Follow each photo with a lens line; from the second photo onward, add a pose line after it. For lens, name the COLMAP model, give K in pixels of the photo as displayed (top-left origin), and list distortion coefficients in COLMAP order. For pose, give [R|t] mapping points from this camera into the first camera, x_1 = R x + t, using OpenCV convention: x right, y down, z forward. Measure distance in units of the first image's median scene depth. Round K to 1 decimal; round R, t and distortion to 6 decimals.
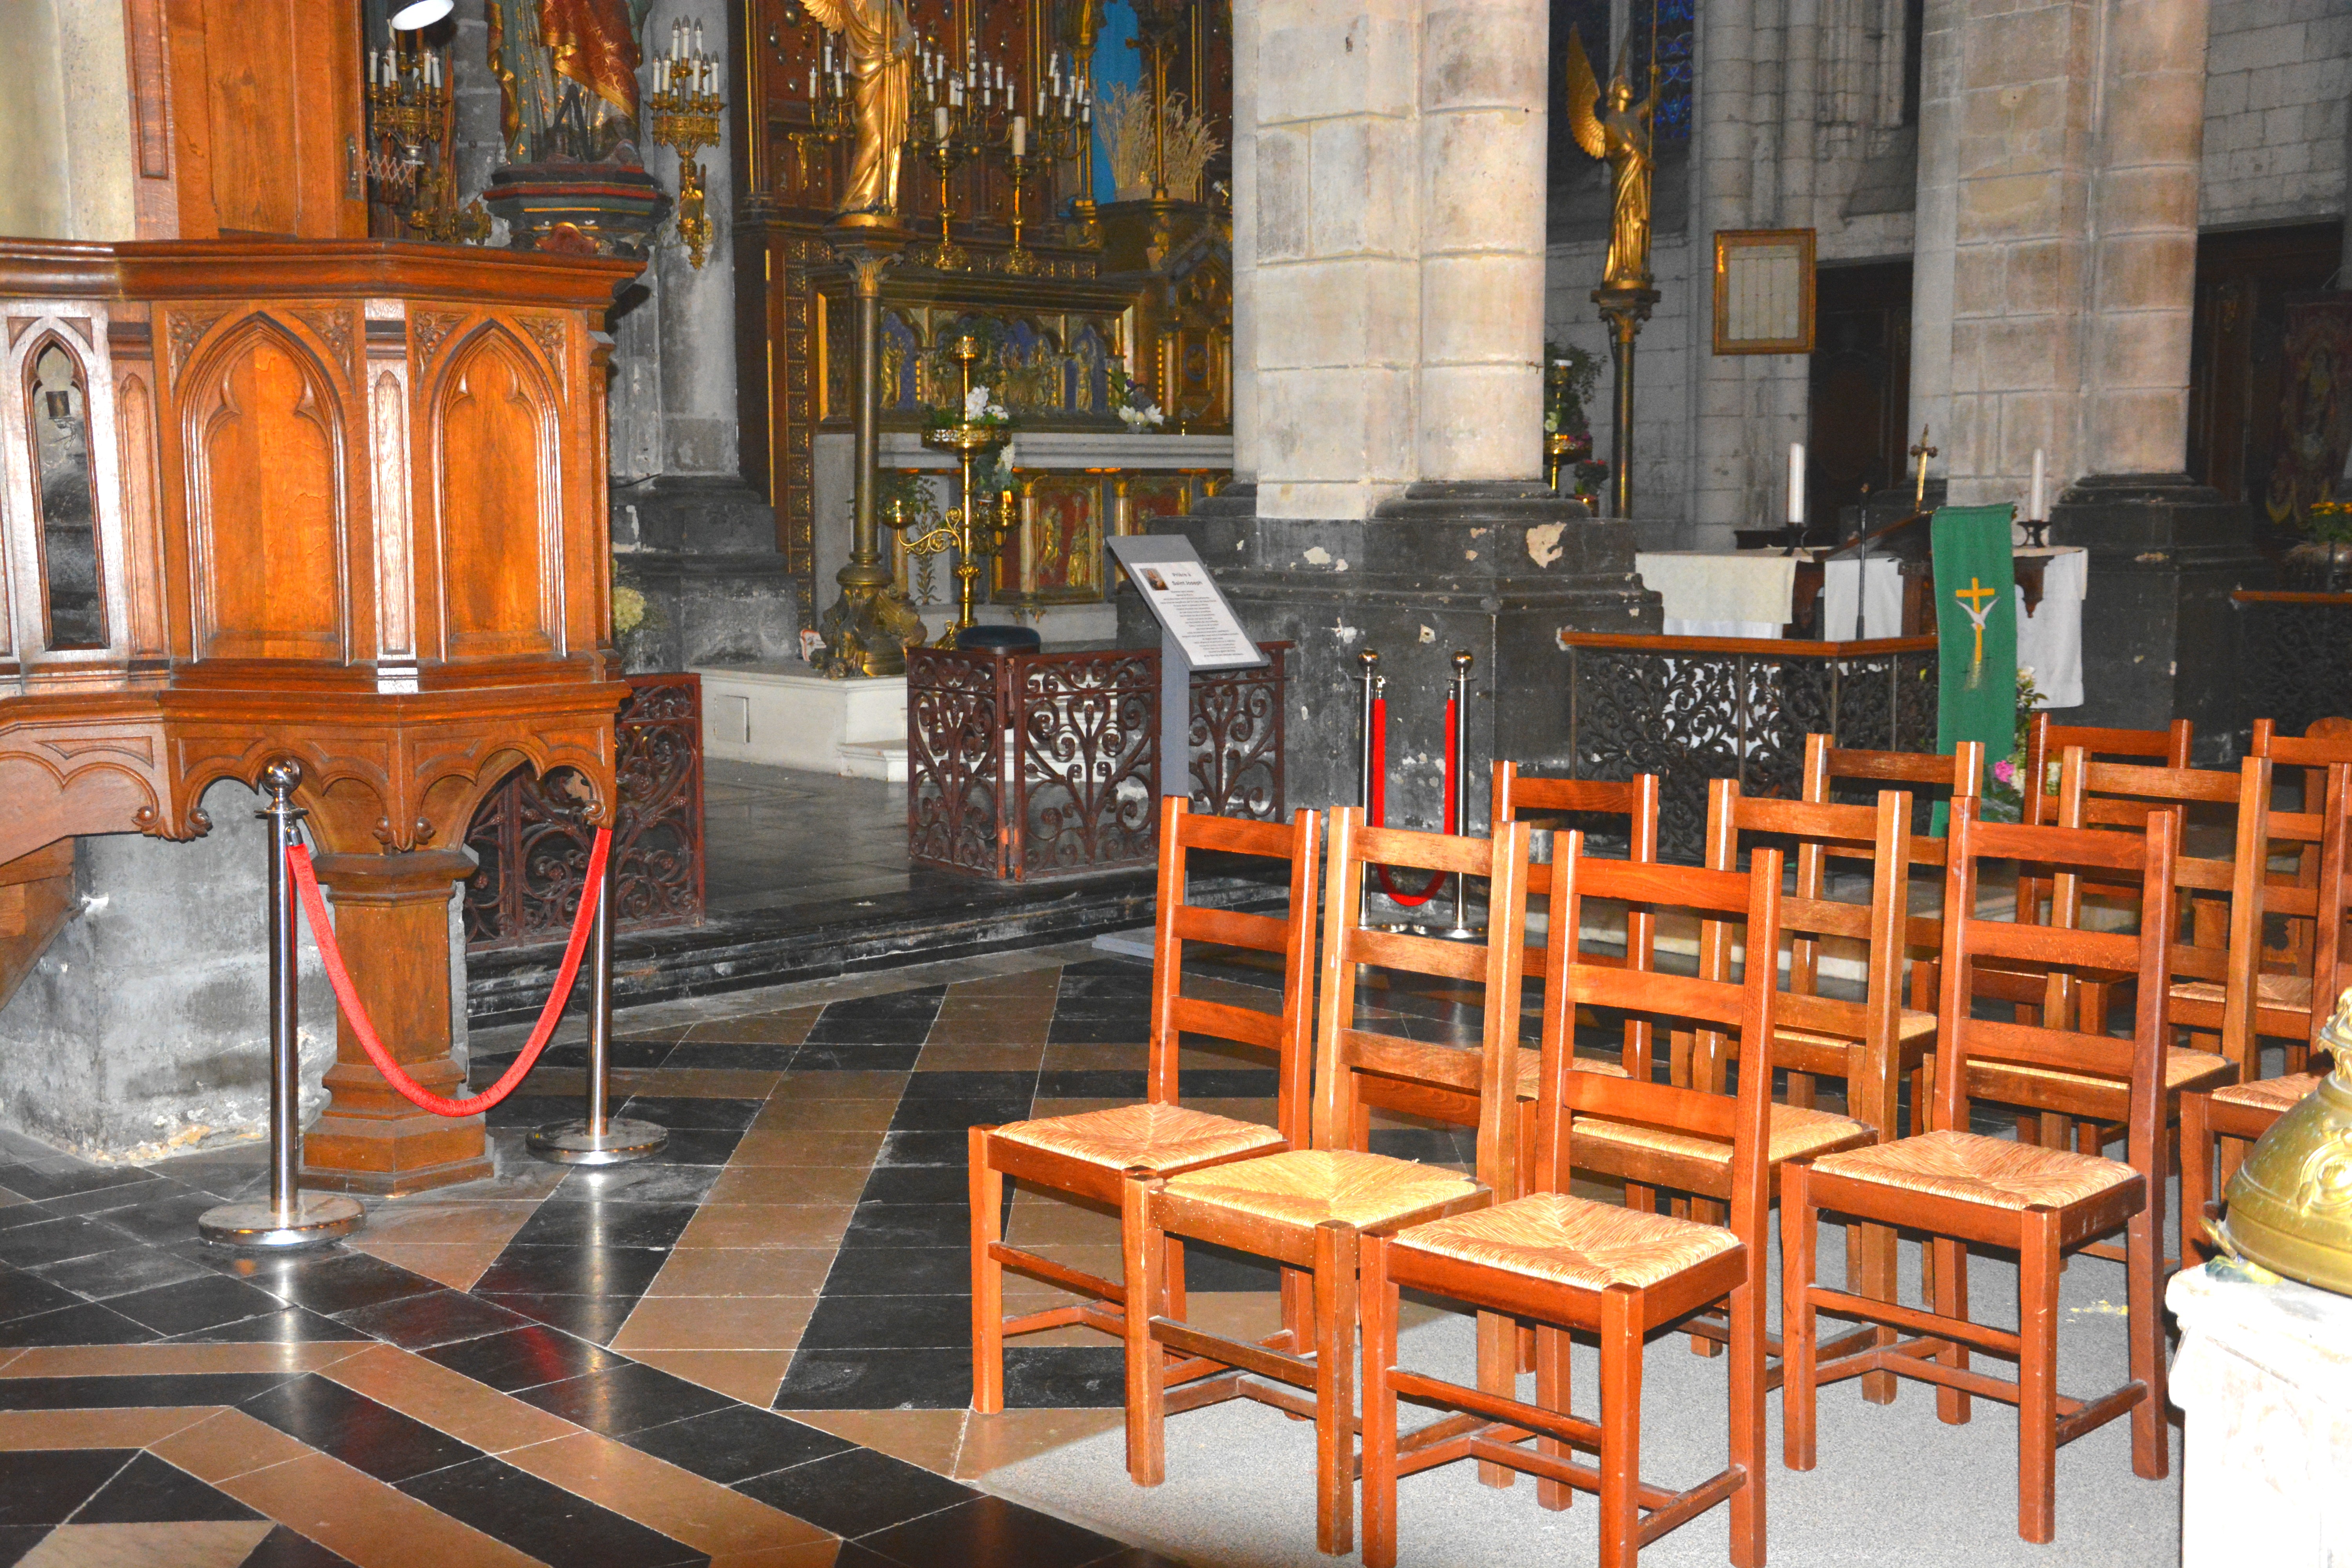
lens RADIAL K [[2857.3, 0, 1189.8], [0, 2857.3, 794.2], [0, 0, 1]] dist [0.104696, 0.000000]
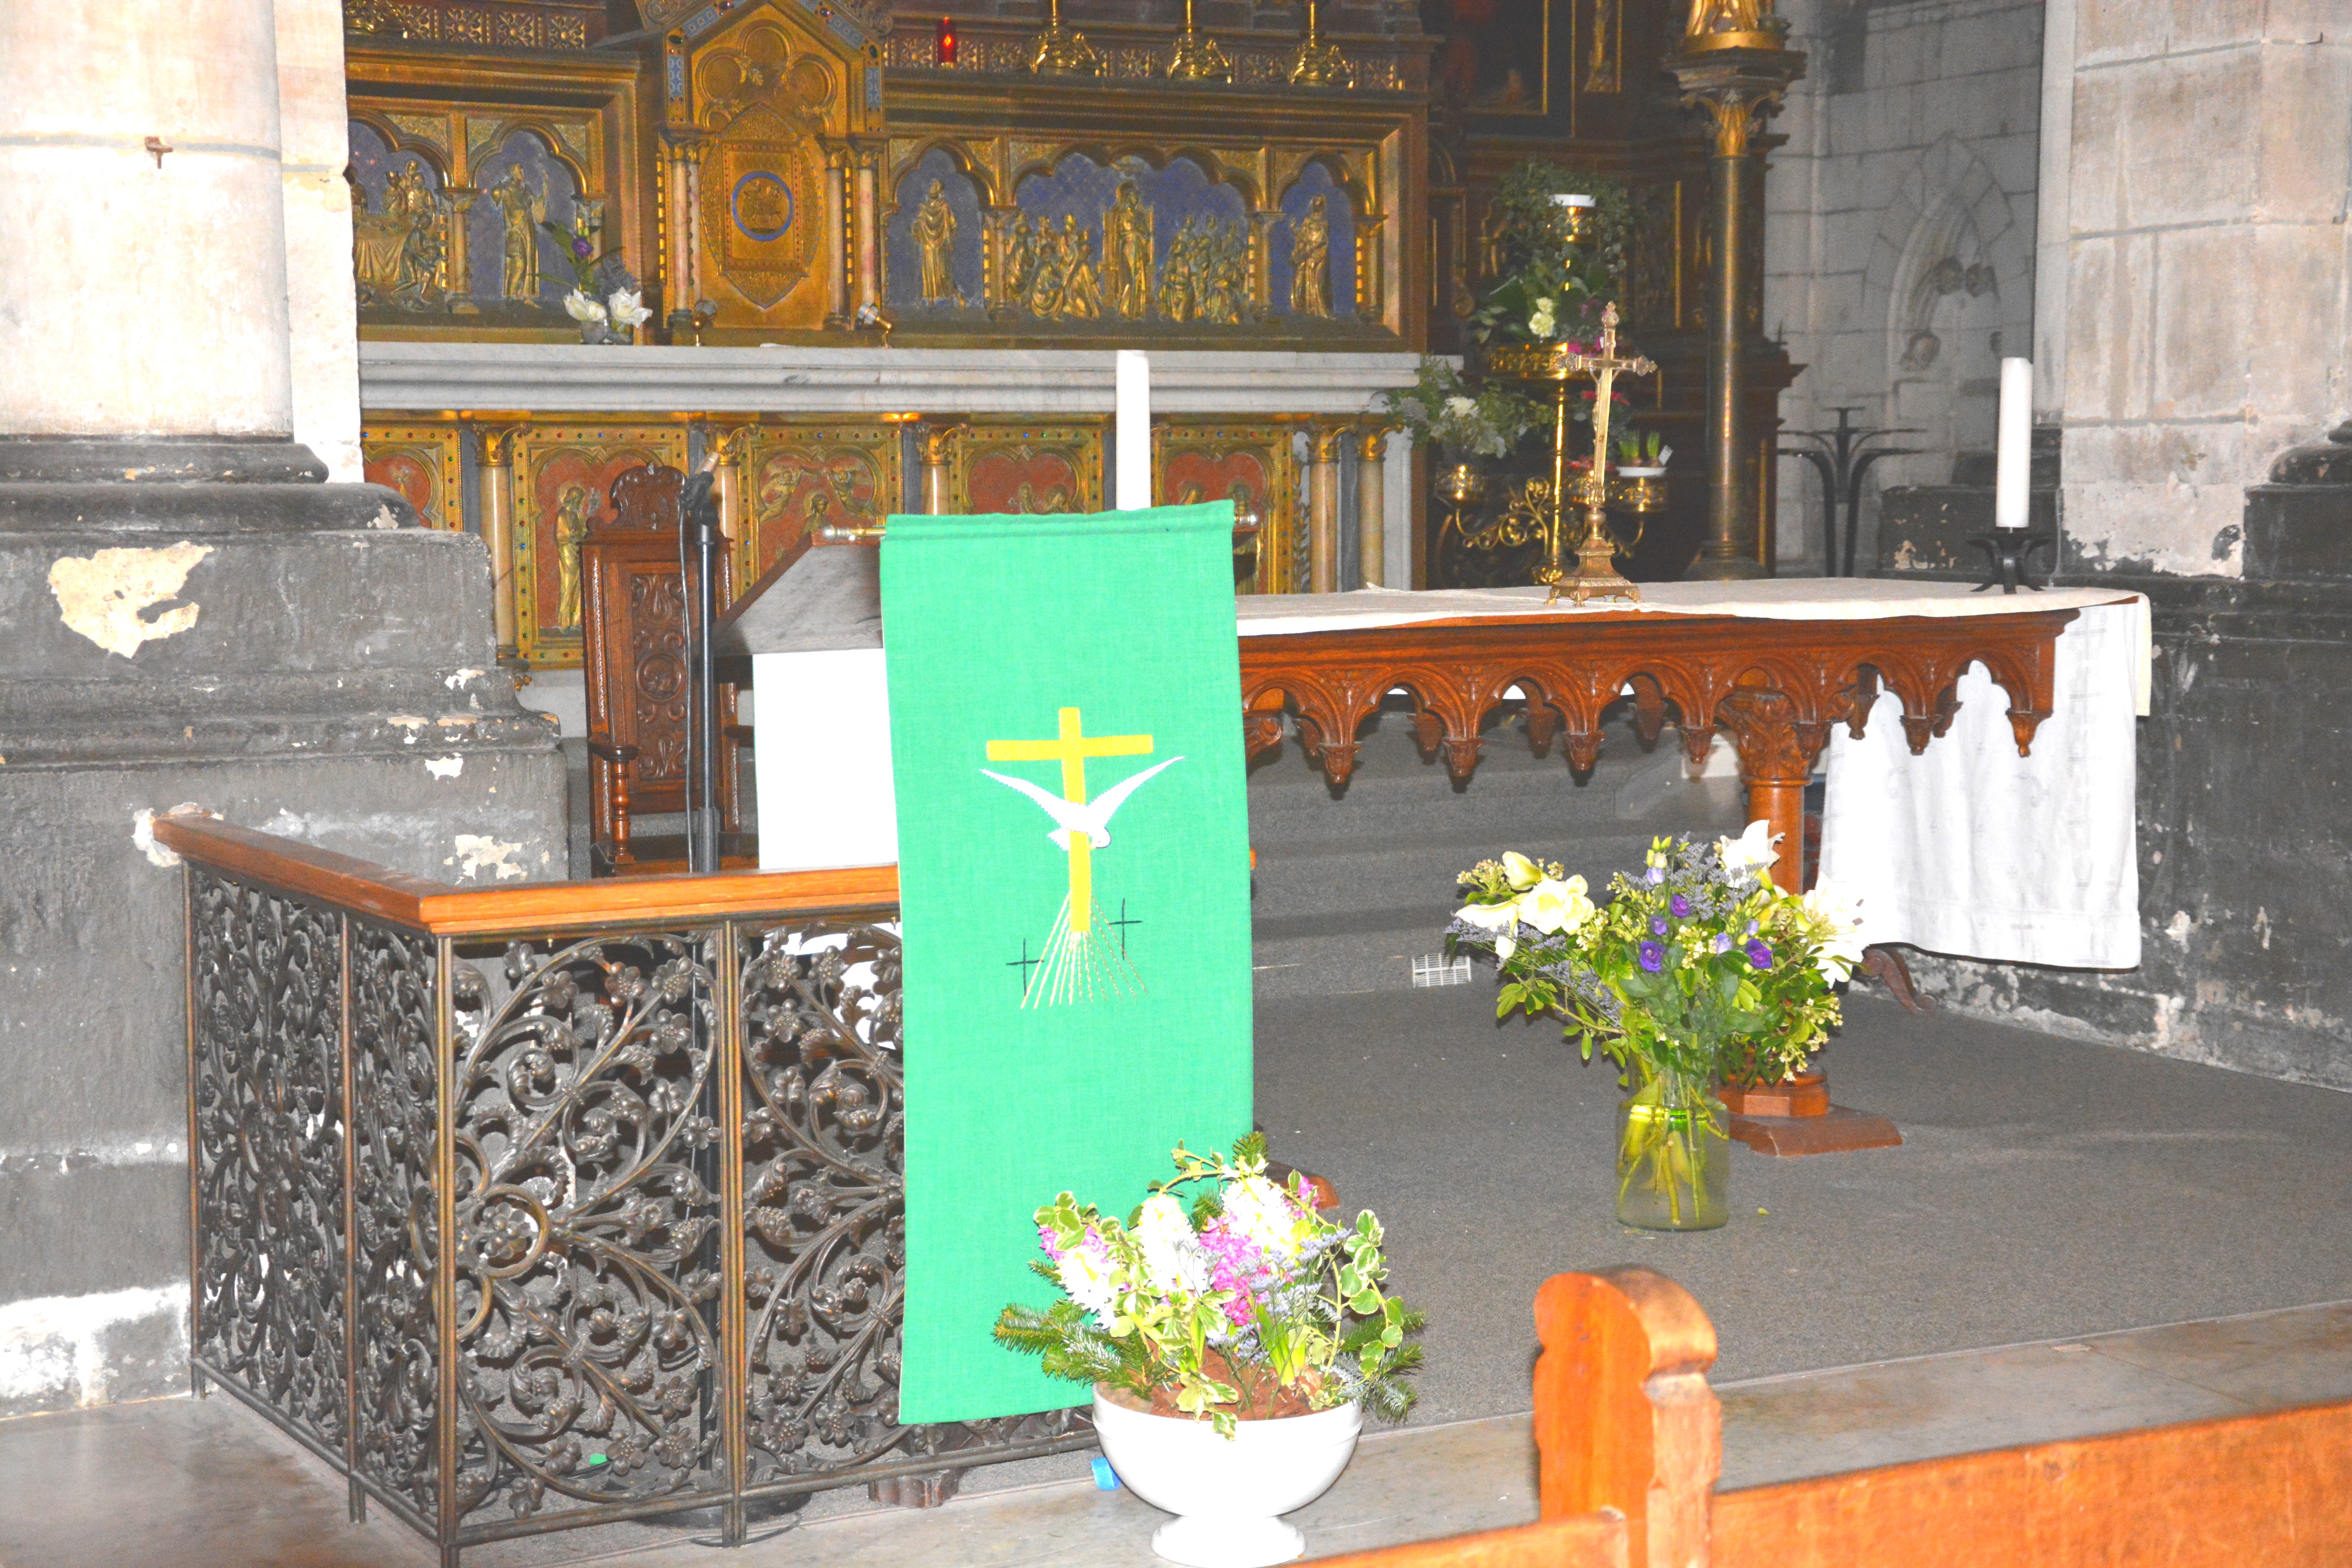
lens RADIAL K [[3946.9, 0, 1167.7], [0, 3946.9, 795.9], [0, 0, 1]] dist [0.277327, 0.000000]
pose [[0.961433, 0.022667, -0.274103, 0.316219], [-0.026454, 0.999599, -0.010126, -0.043749], [0.273763, 0.016986, 0.961647, 0.378333]]
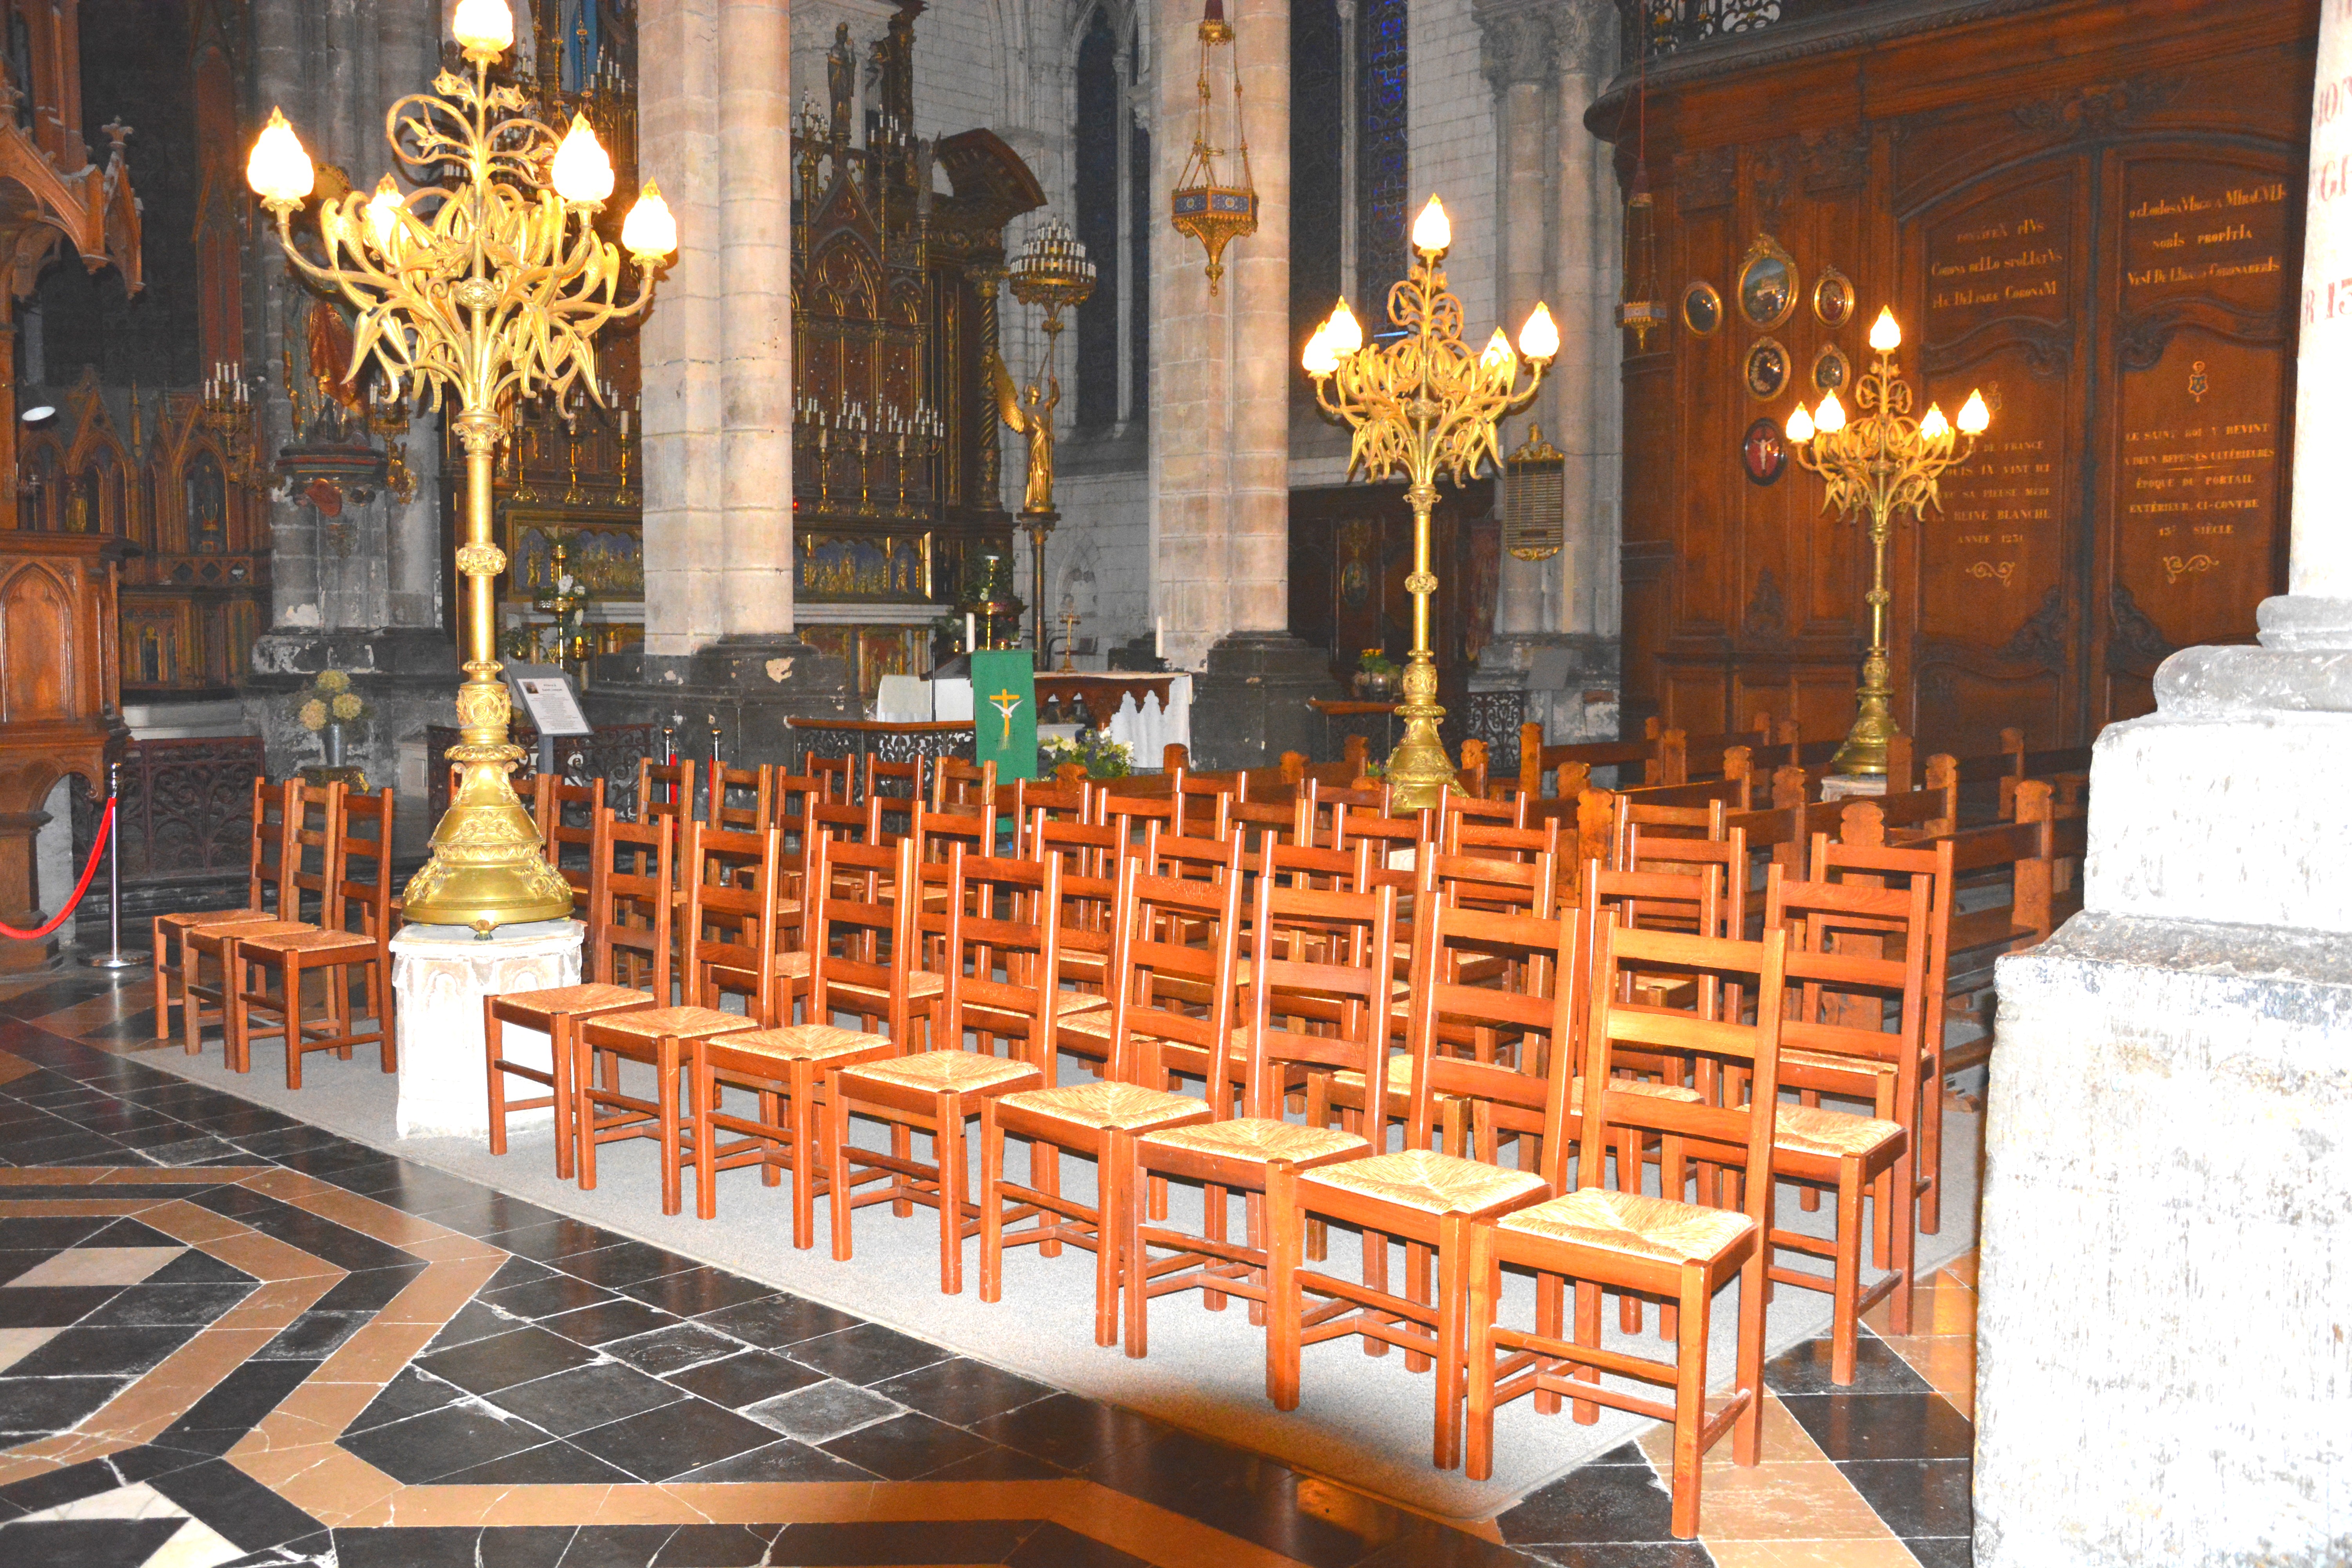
lens RADIAL K [[2134.4, 0, 1228.5], [0, 2134.4, 918.8], [0, 0, 1]] dist [-0.021525, 0.025889]
pose [[0.999575, 0.000371, 0.029137, 0.279563], [-0.001275, 0.999518, 0.031004, 0.021614], [-0.029112, -0.031028, 0.999094, -0.276904]]
